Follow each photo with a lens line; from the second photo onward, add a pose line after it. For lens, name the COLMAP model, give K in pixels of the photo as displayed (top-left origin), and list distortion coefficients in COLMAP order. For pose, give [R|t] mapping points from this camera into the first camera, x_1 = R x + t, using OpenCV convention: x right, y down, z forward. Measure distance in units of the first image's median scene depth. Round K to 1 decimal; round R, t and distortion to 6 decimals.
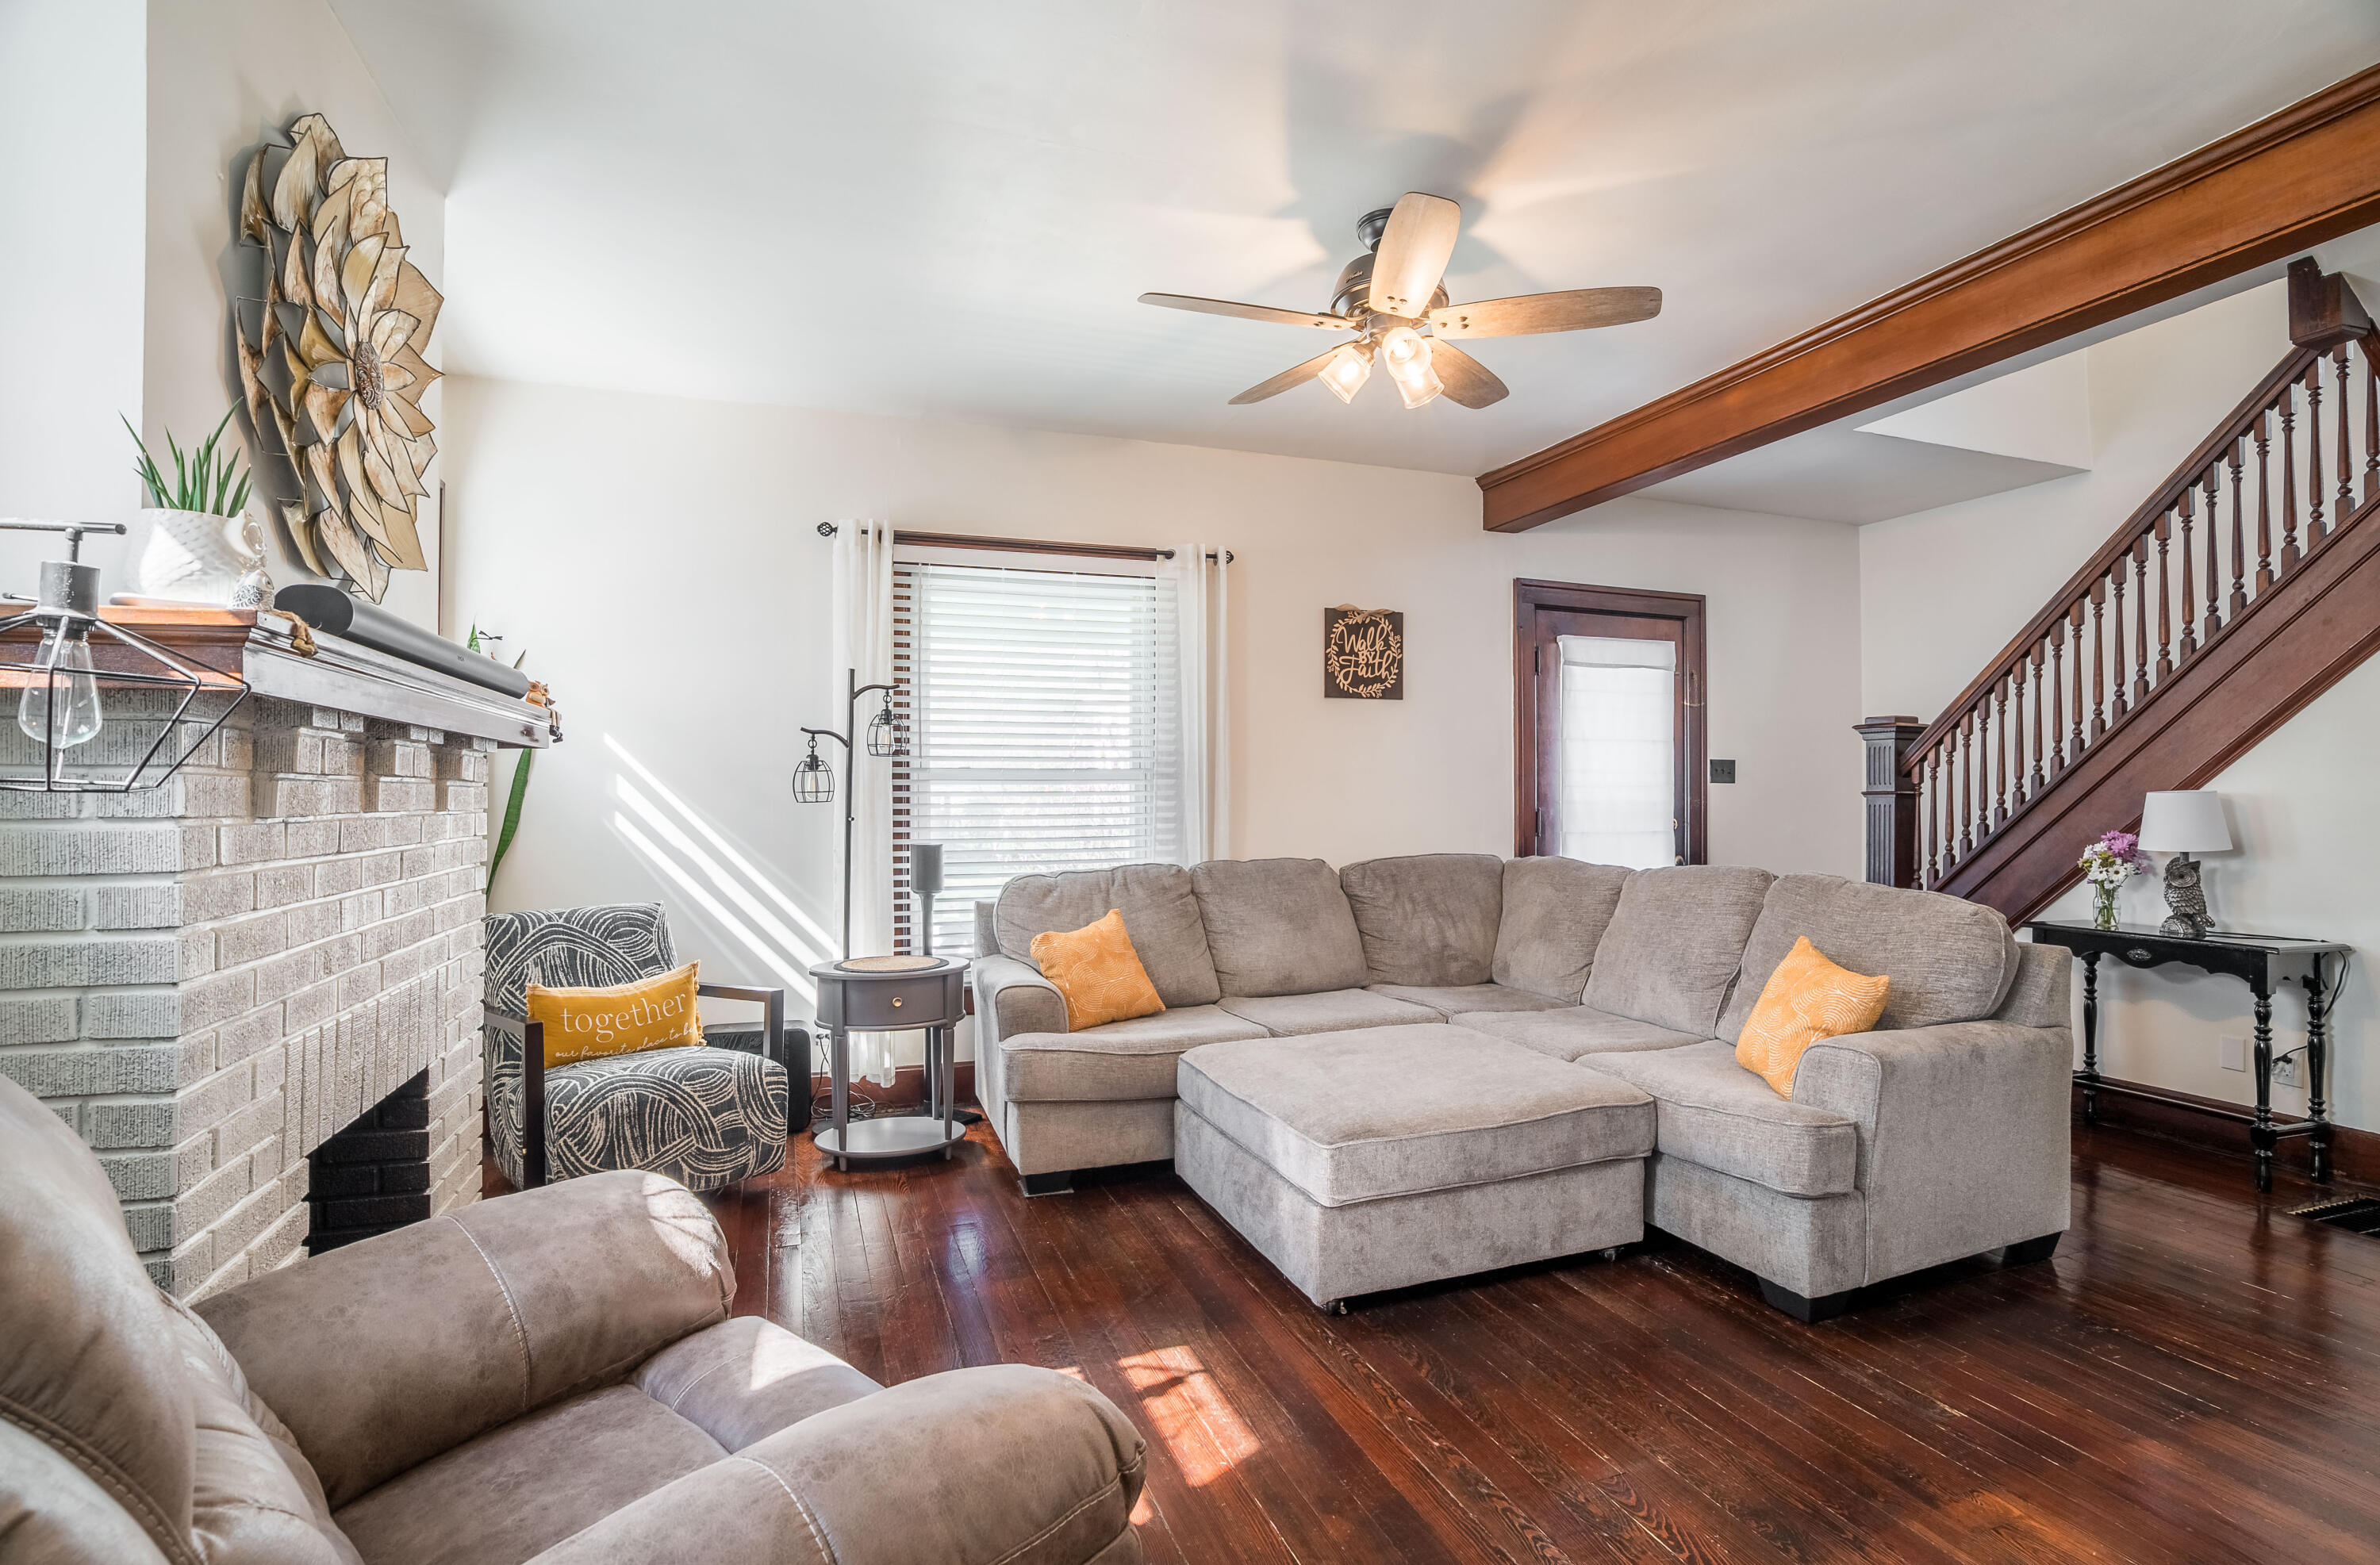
lens RADIAL K [[1132.7, 0, 1173.2], [0, 1132.7, 777.1], [0, 0, 1]] dist [-0.005844, -0.000435]
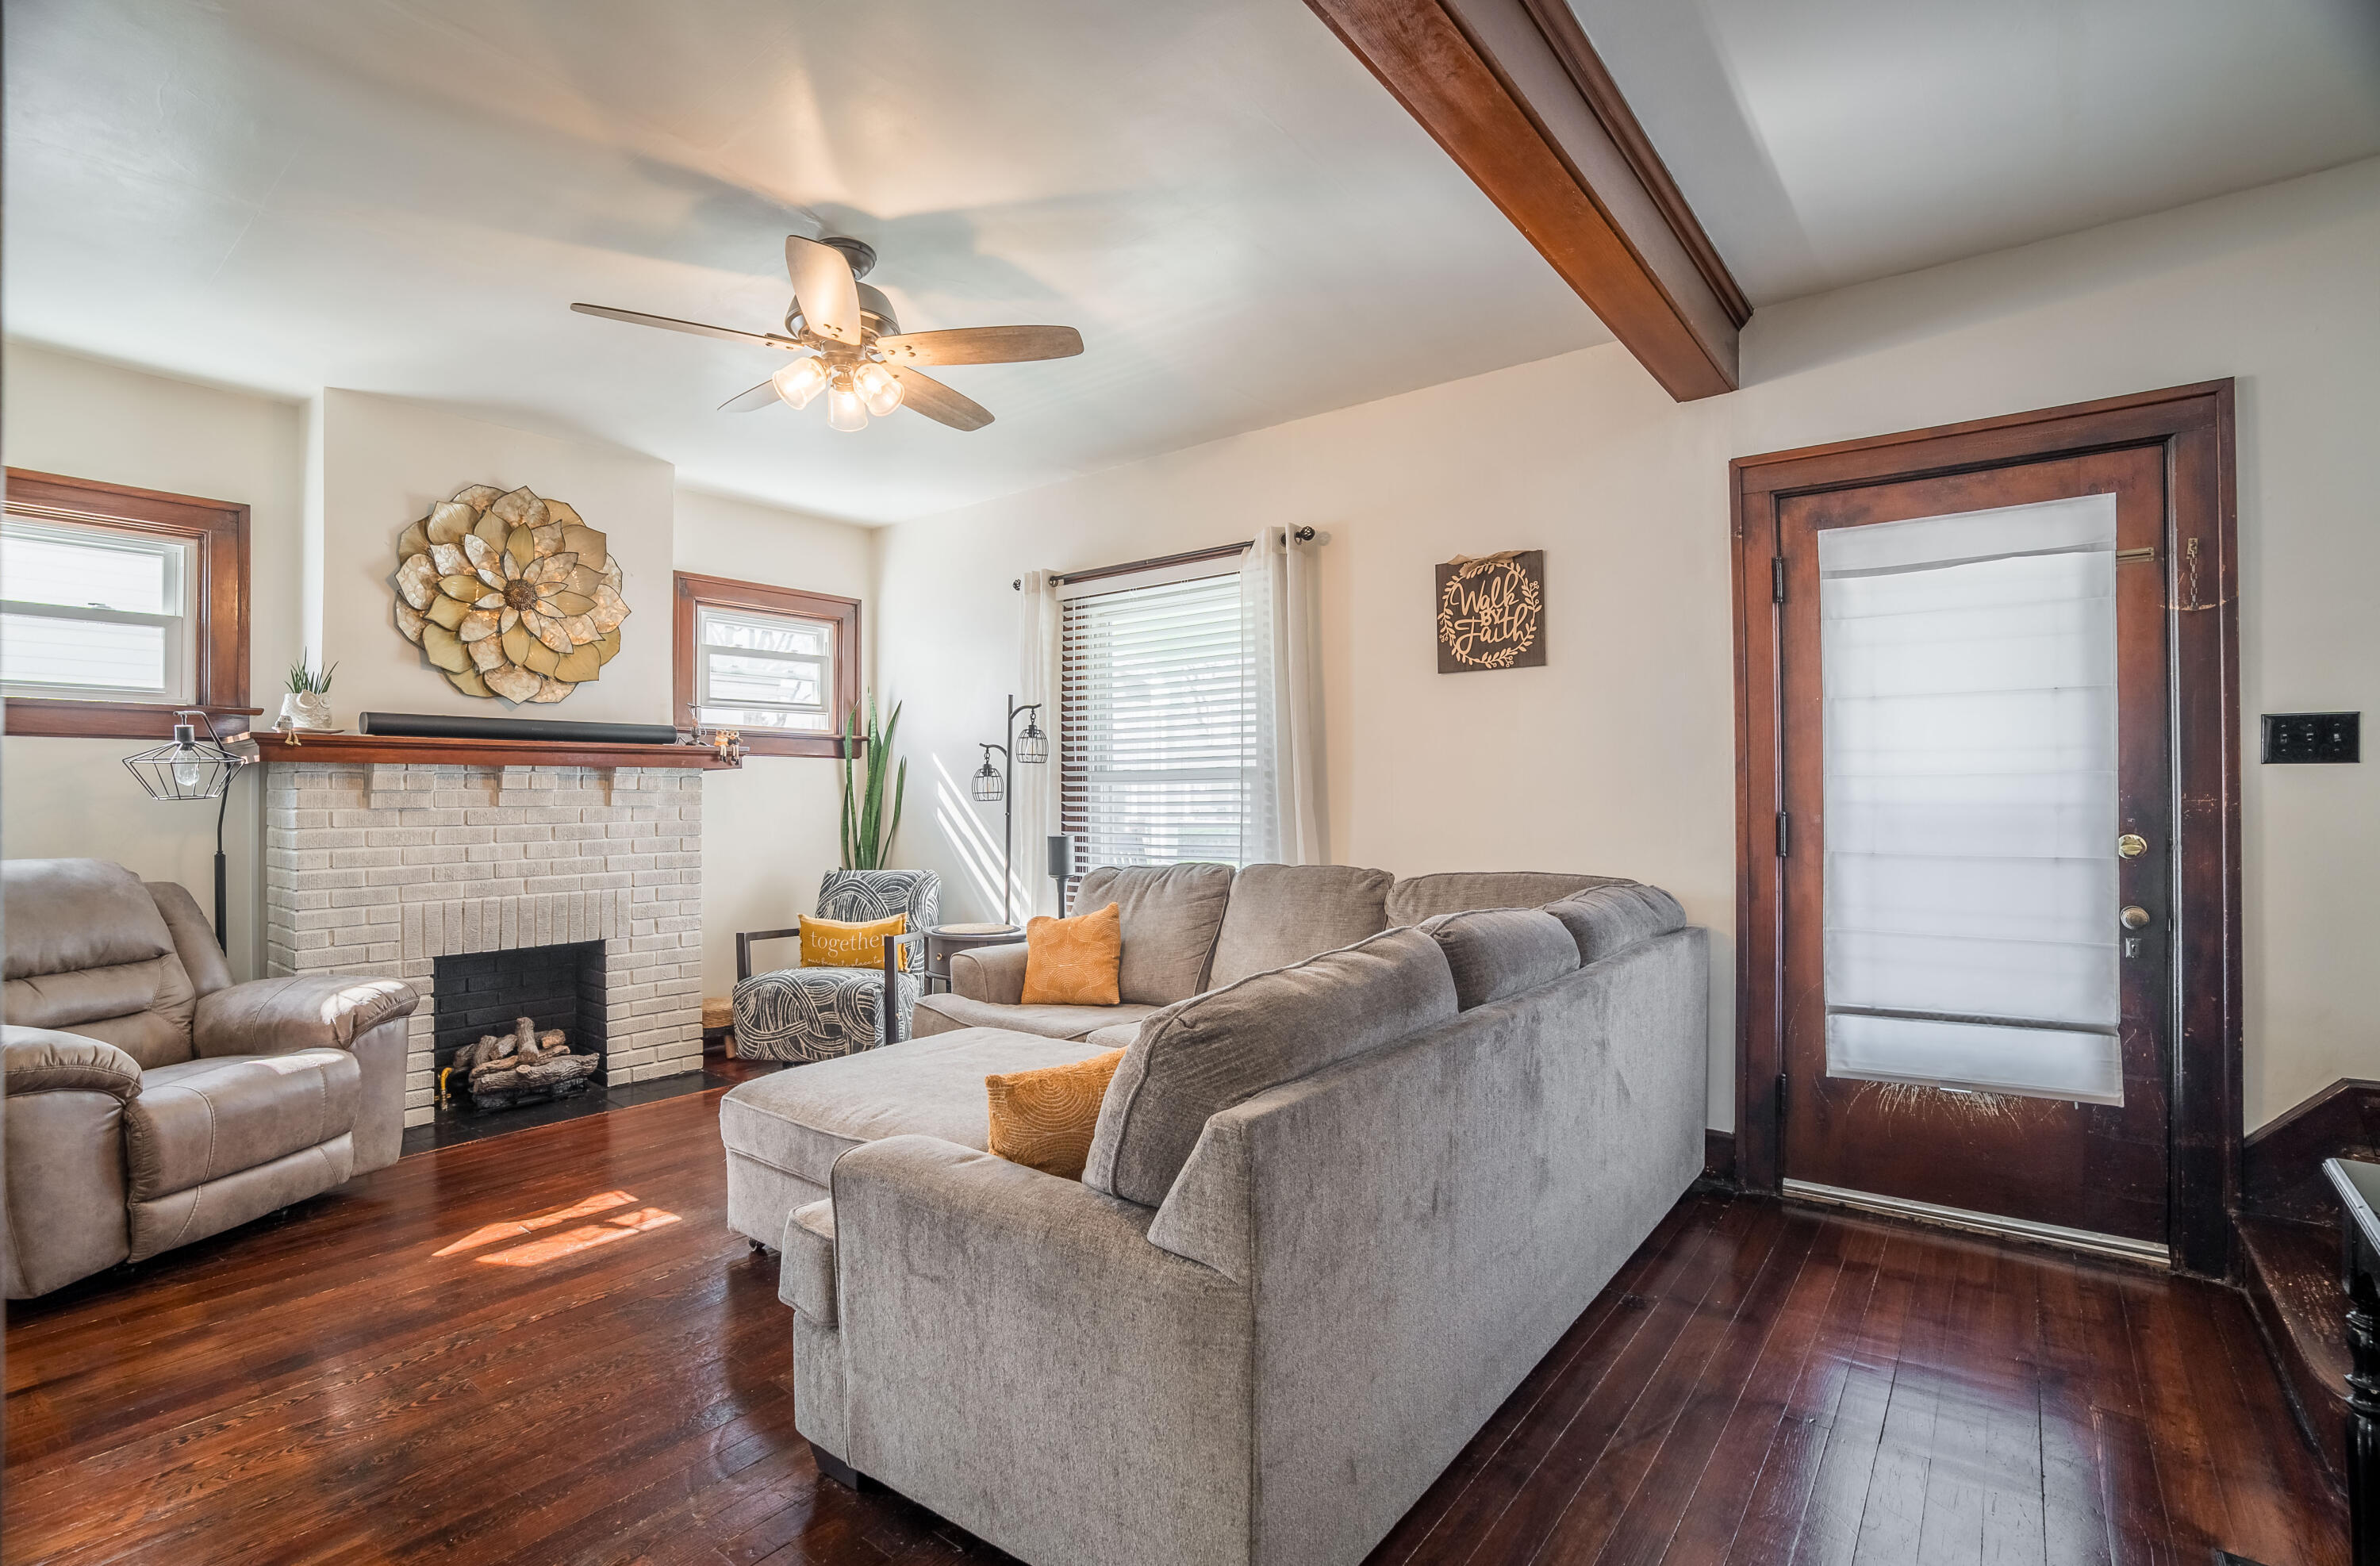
lens RADIAL K [[1111.1, 0, 1165.6], [0, 1111.1, 782.4], [0, 0, 1]] dist [-0.012027, 0.004202]
pose [[0.535183, -0.011148, -0.844663, 0.705098], [0.019482, 0.999810, -0.000852, 0.005089], [0.844511, -0.016000, 0.535298, 0.400991]]
